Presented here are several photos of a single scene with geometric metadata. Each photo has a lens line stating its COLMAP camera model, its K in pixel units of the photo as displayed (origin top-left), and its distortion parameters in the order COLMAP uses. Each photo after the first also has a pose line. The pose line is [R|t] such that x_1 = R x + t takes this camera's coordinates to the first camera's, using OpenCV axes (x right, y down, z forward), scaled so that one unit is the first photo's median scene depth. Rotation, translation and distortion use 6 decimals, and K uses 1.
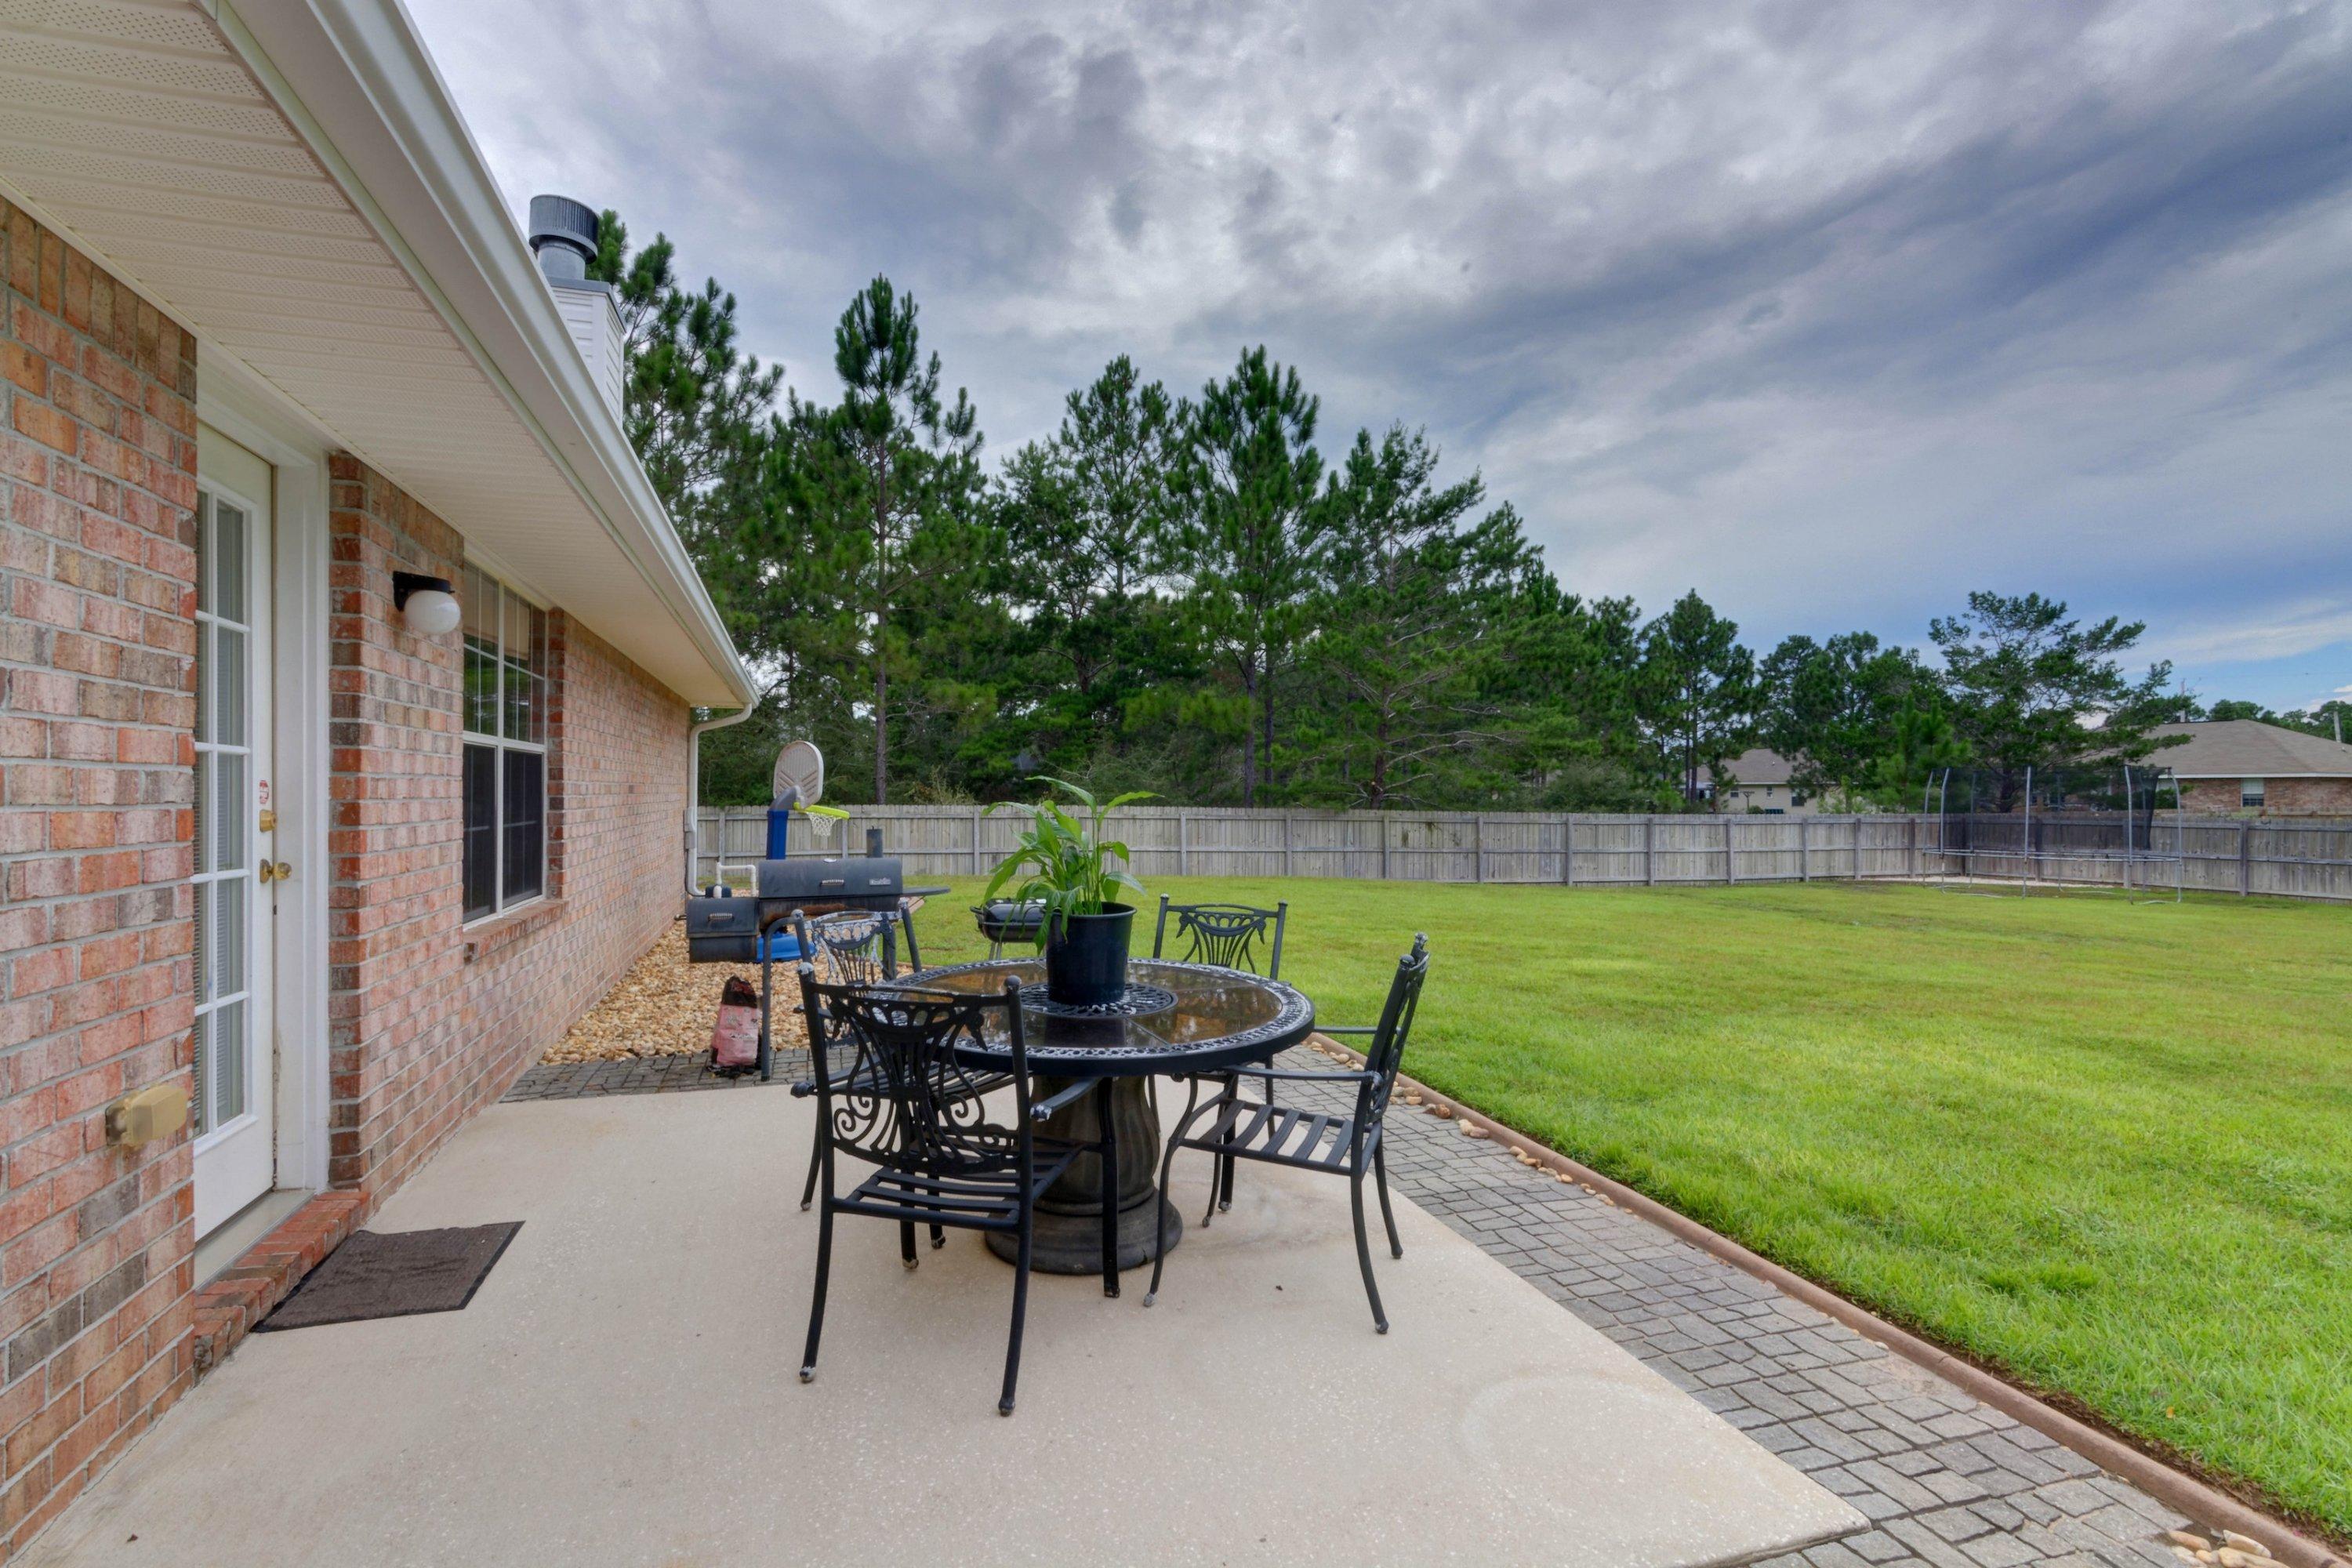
lens RADIAL K [[1126.4, 0, 1176.0], [0, 1126.4, 784.0], [0, 0, 1]] dist [0.004816, -0.000728]
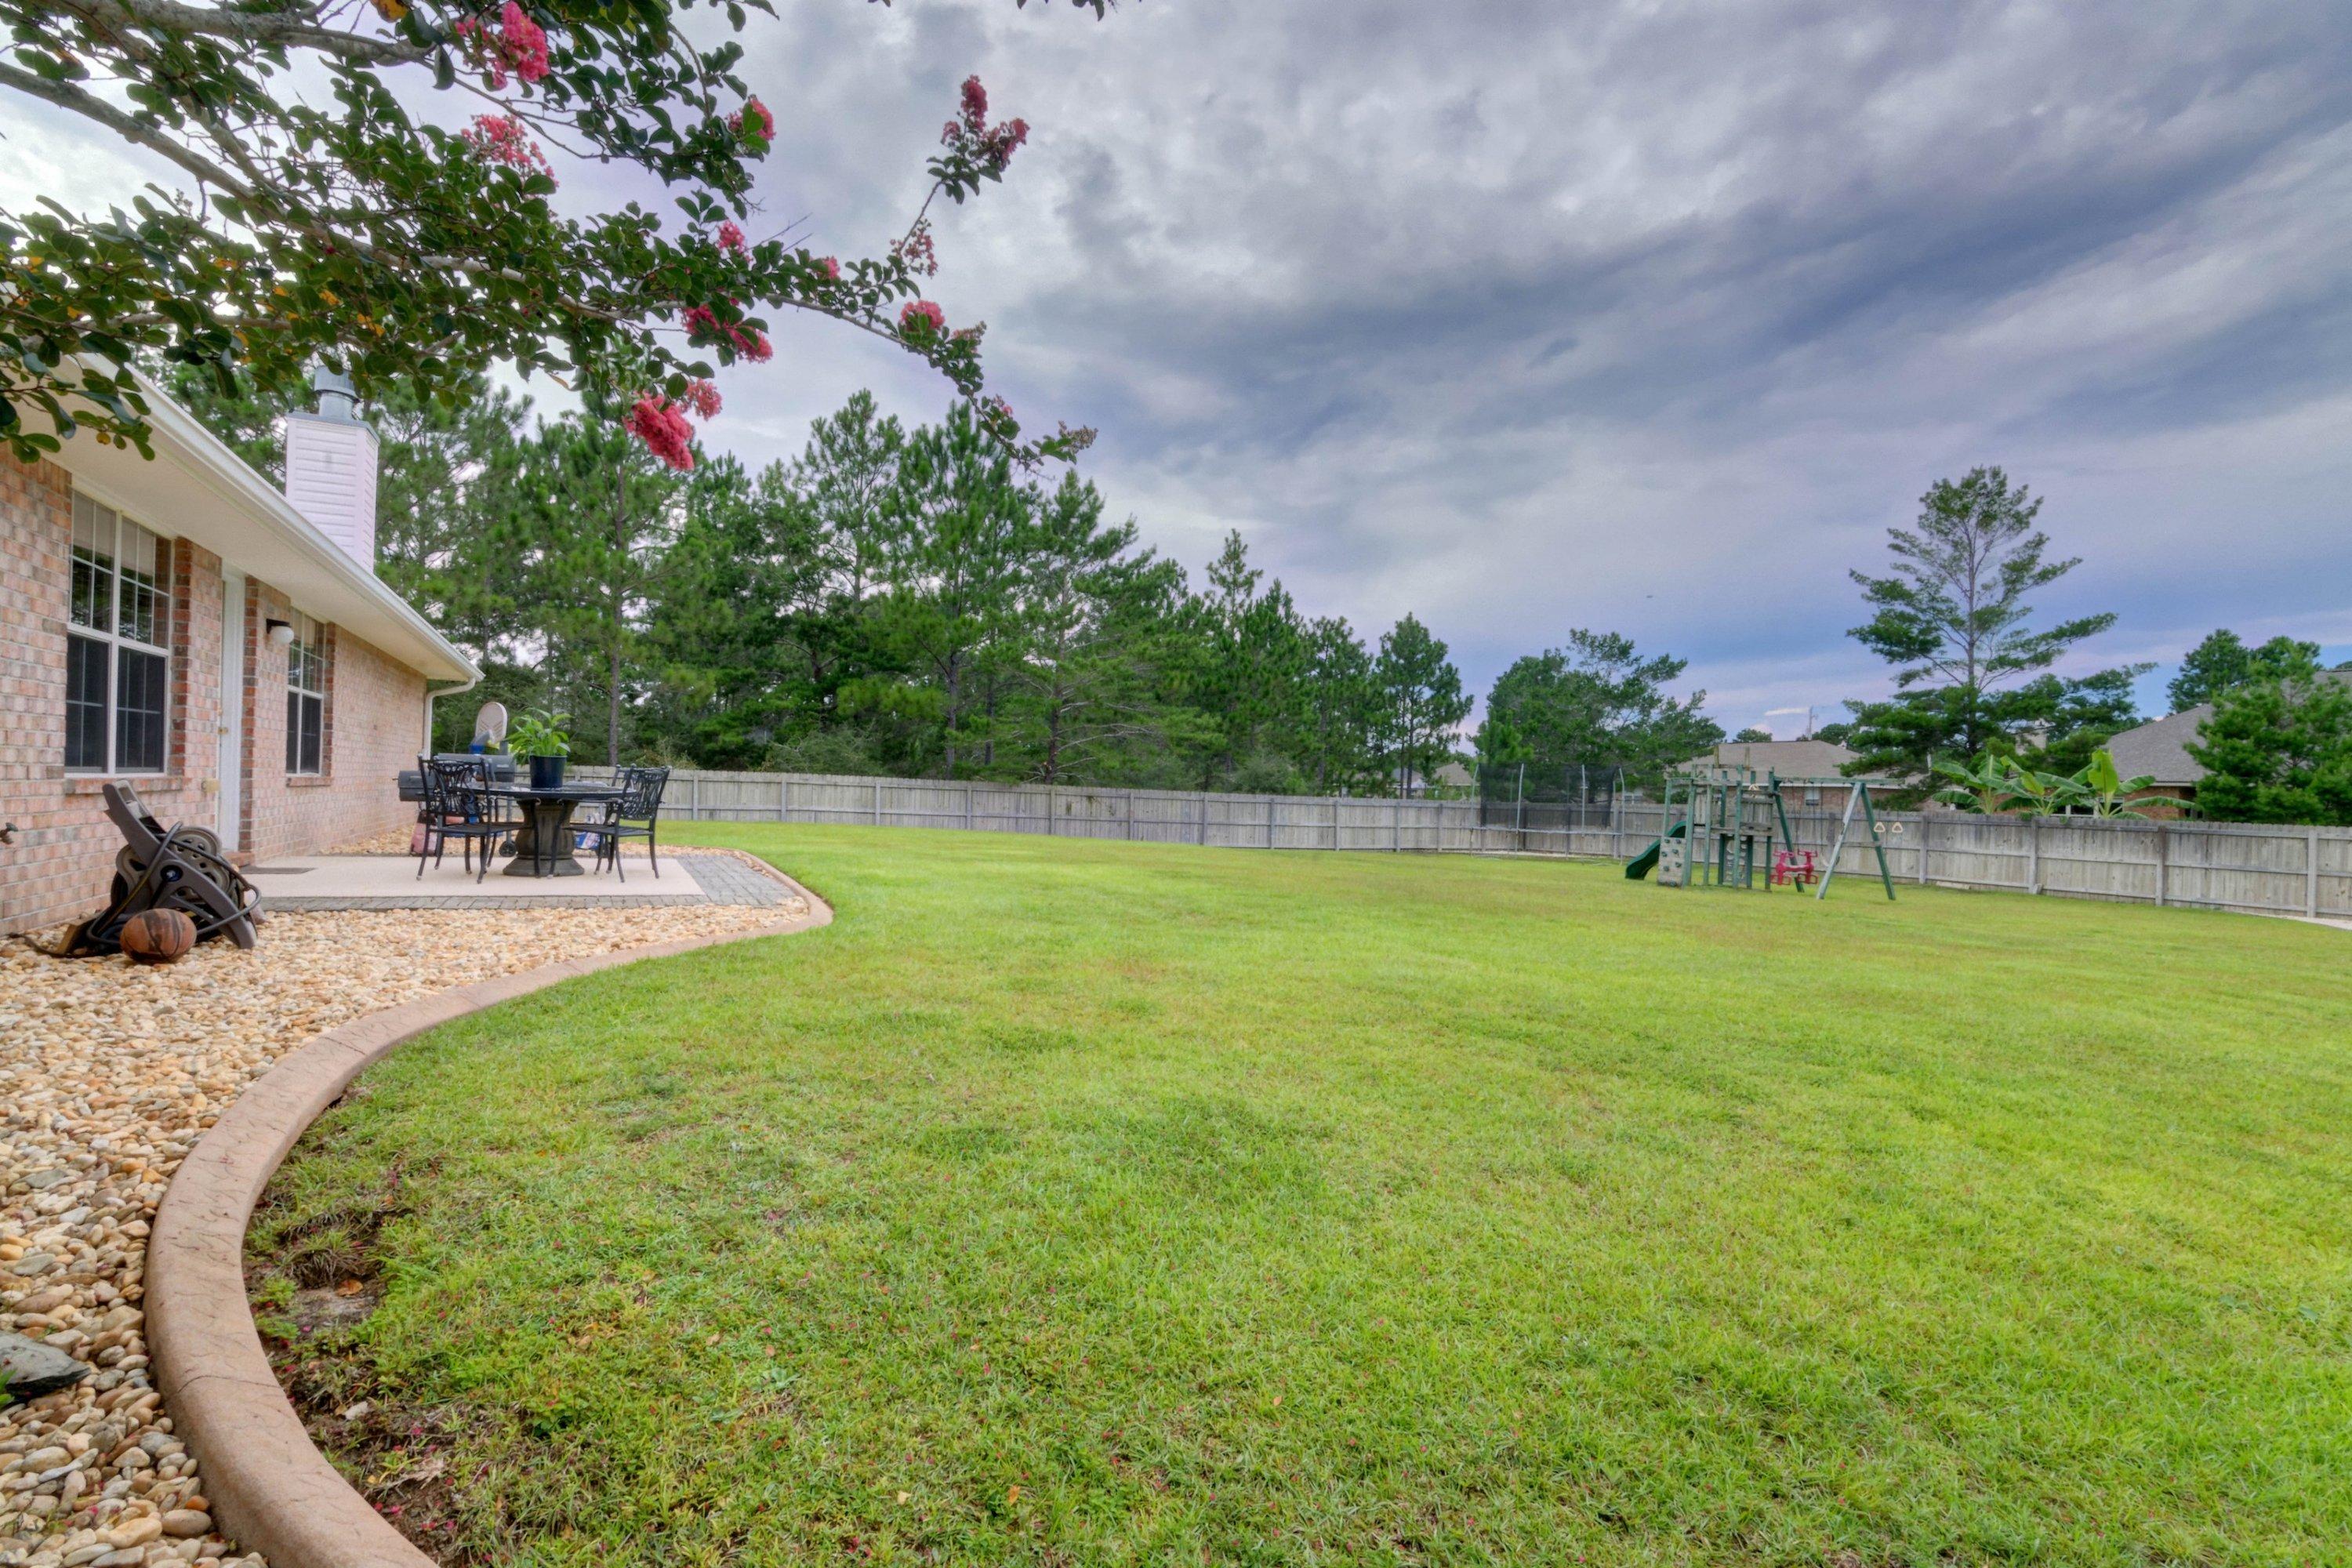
lens RADIAL K [[1126.4, 0, 1176.0], [0, 1126.4, 784.0], [0, 0, 1]] dist [0.004816, -0.000728]
pose [[0.987396, 0.025601, 0.156187, 0.117812], [-0.026102, 0.999659, 0.001155, 0.015917], [-0.156104, -0.005217, 0.987727, -0.229652]]
